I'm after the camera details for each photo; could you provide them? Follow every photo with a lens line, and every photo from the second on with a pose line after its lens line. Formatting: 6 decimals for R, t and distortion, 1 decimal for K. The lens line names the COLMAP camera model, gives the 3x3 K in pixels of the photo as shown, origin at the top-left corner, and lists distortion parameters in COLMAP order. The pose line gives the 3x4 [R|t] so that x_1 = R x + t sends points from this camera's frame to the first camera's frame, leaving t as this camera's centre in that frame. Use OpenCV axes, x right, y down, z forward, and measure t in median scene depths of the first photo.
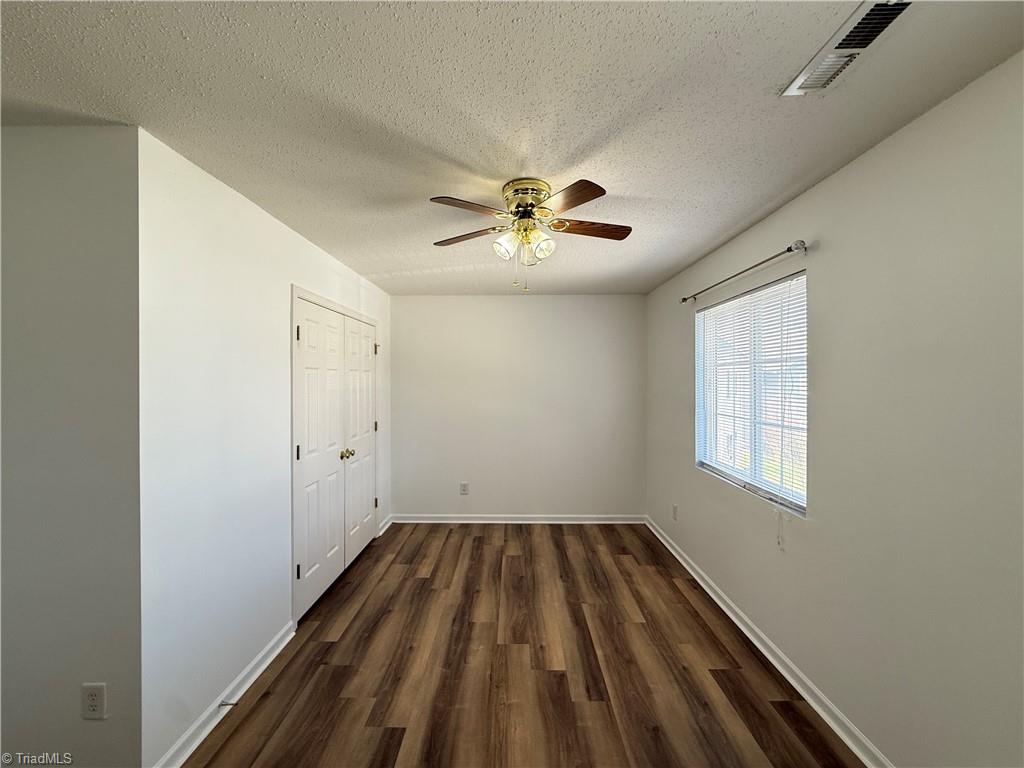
lens RADIAL K [[406.7, 0, 515.2], [0, 406.7, 381.1], [0, 0, 1]] dist [0.001958, -0.000873]
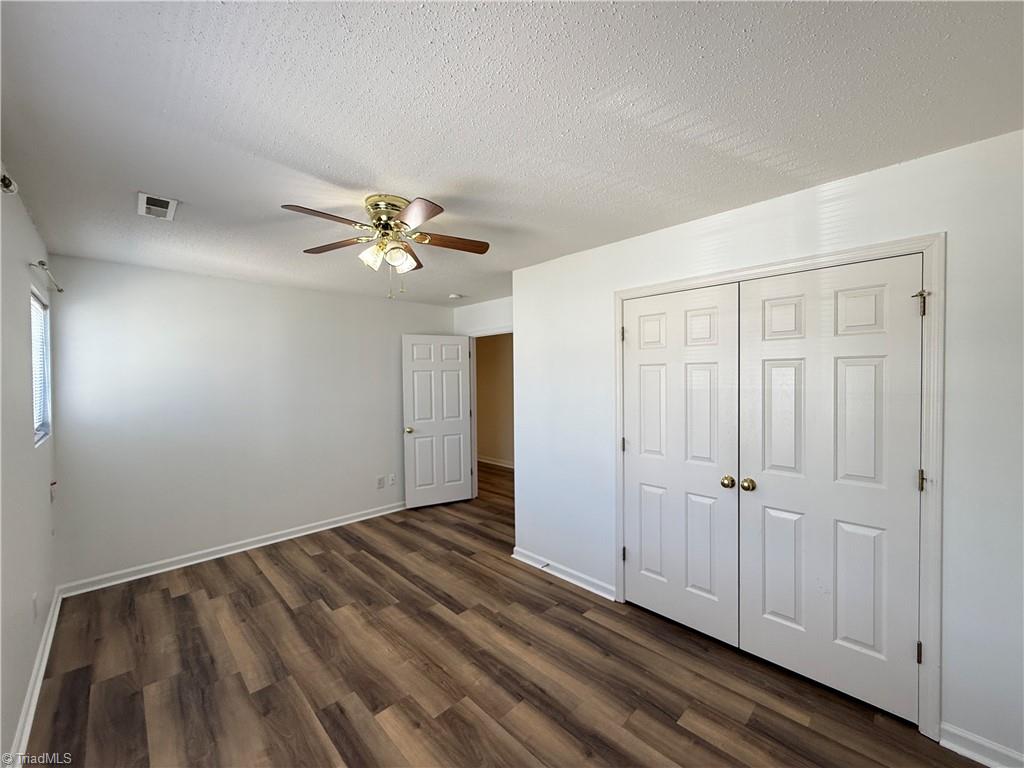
lens RADIAL K [[406.7, 0, 511.6], [0, 406.7, 384.5], [0, 0, 1]] dist [0.001958, -0.000873]
pose [[-0.714665, 0.021456, -0.699138, 0.484638], [0.010731, 0.999748, 0.019713, -0.011392], [0.699384, 0.006585, -0.714715, 1.741985]]
